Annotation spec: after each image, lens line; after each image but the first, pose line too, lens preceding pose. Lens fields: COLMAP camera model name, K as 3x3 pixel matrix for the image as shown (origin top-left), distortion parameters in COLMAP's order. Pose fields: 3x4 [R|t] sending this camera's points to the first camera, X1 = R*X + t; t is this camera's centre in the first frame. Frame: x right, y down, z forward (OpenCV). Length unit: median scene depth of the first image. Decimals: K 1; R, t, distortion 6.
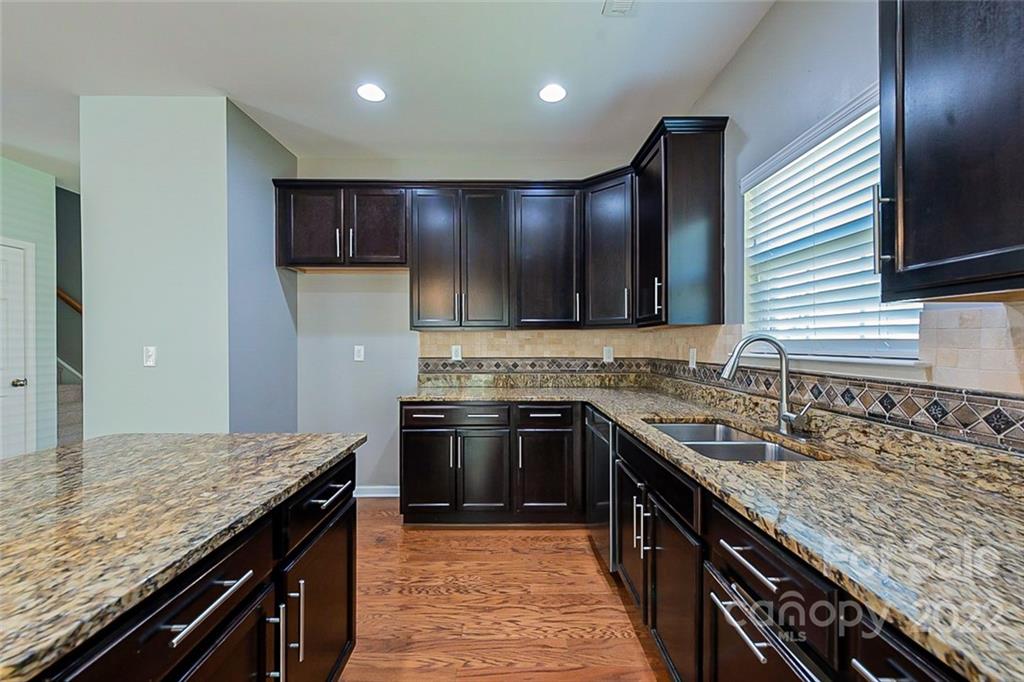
lens RADIAL K [[410.4, 0, 512.3], [0, 410.4, 344.6], [0, 0, 1]] dist [0.003766, -0.001048]
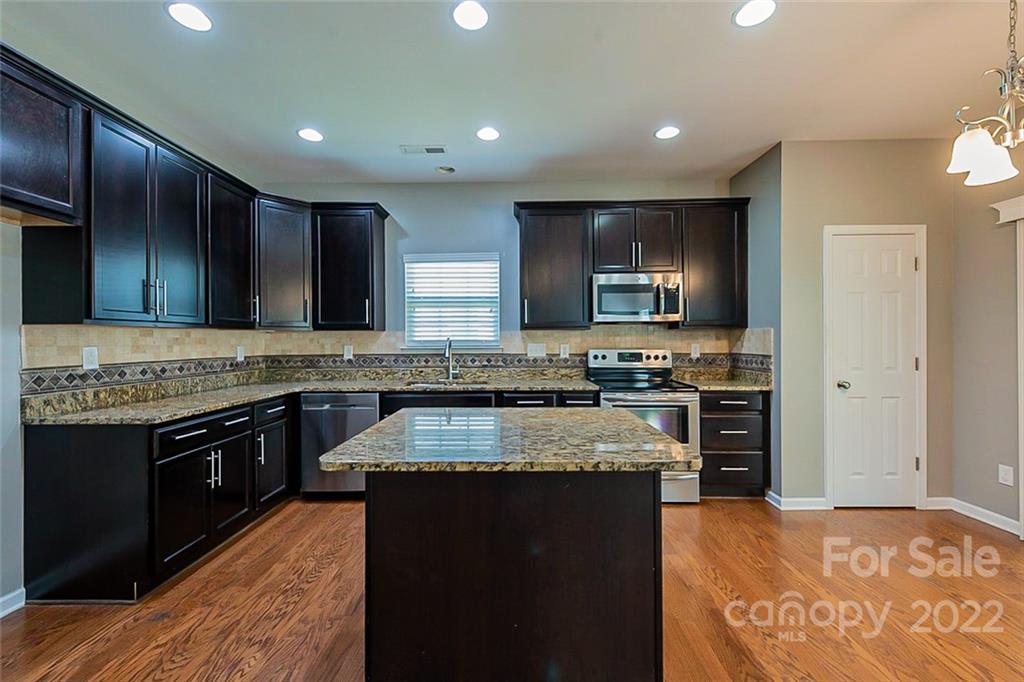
lens RADIAL K [[410.4, 0, 517.1], [0, 410.4, 339.0], [0, 0, 1]] dist [0.003766, -0.001048]
pose [[0.011618, 0.004768, 0.999921, -0.810725], [0.009795, 0.999940, -0.004882, -0.001192], [-0.999885, 0.009851, 0.011570, 0.284600]]
